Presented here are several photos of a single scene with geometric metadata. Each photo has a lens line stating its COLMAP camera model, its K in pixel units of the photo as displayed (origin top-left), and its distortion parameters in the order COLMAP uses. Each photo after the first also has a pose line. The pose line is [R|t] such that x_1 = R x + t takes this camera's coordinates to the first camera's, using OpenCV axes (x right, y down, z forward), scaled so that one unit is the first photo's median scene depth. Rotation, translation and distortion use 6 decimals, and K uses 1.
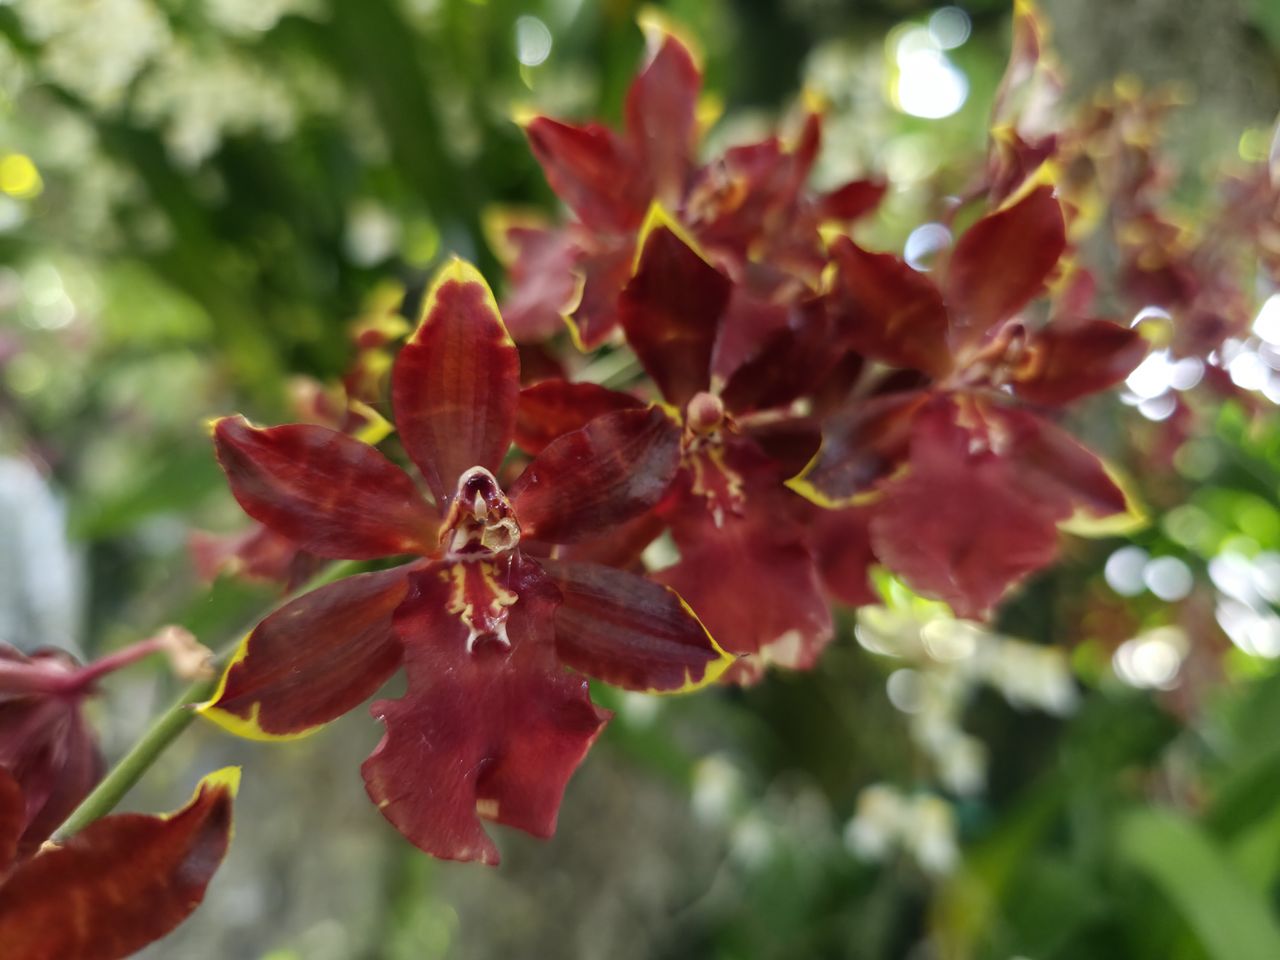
lens RADIAL K [[900.8, 0, 640.0], [0, 900.8, 480.0], [0, 0, 1]] dist [-0.047948, -0.009120]
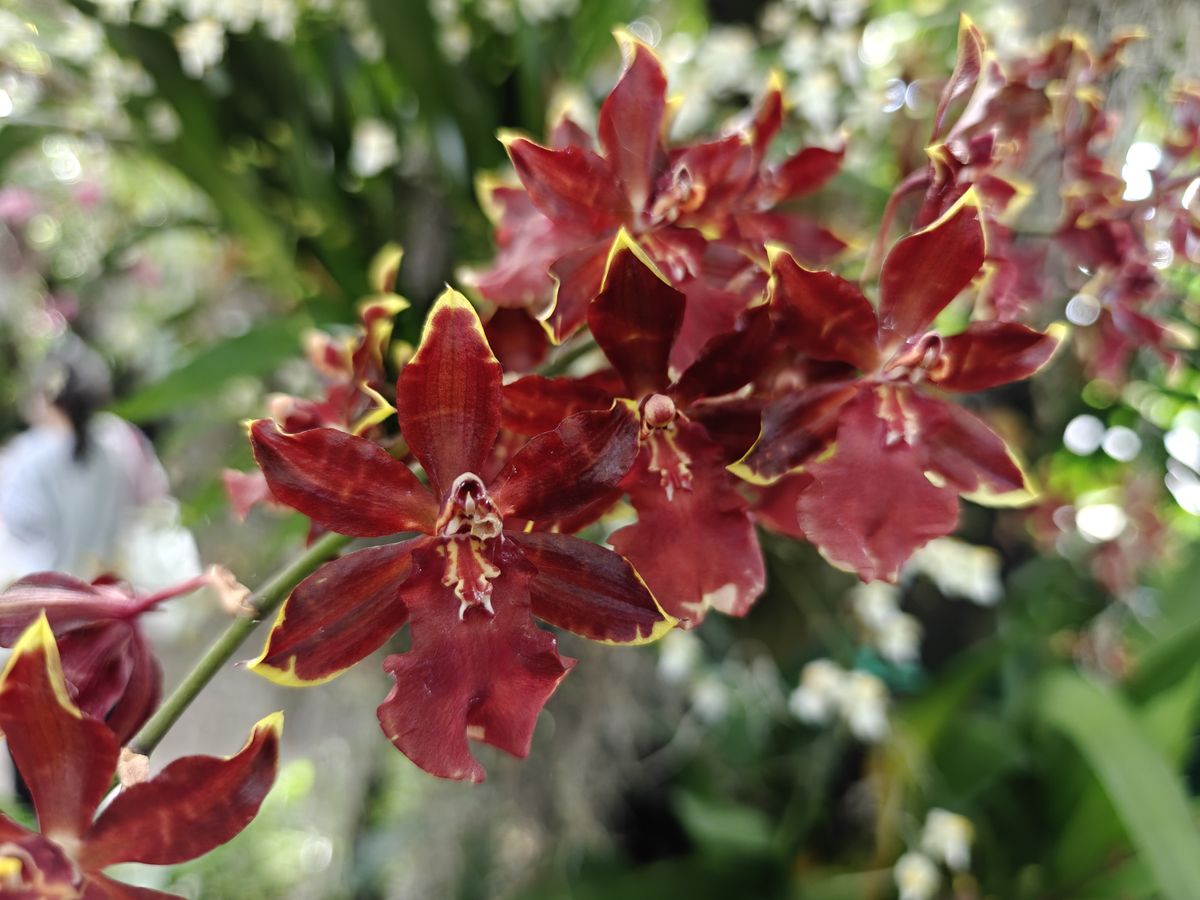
lens RADIAL K [[844.0, 0, 600.0], [0, 844.0, 450.0], [0, 0, 1]] dist [-0.051644, 0.005225]
pose [[0.999554, 0.020123, -0.022084, 0.020385], [-0.017349, 0.992704, 0.119325, -0.160857], [0.024324, -0.118889, 0.992610, -0.109993]]
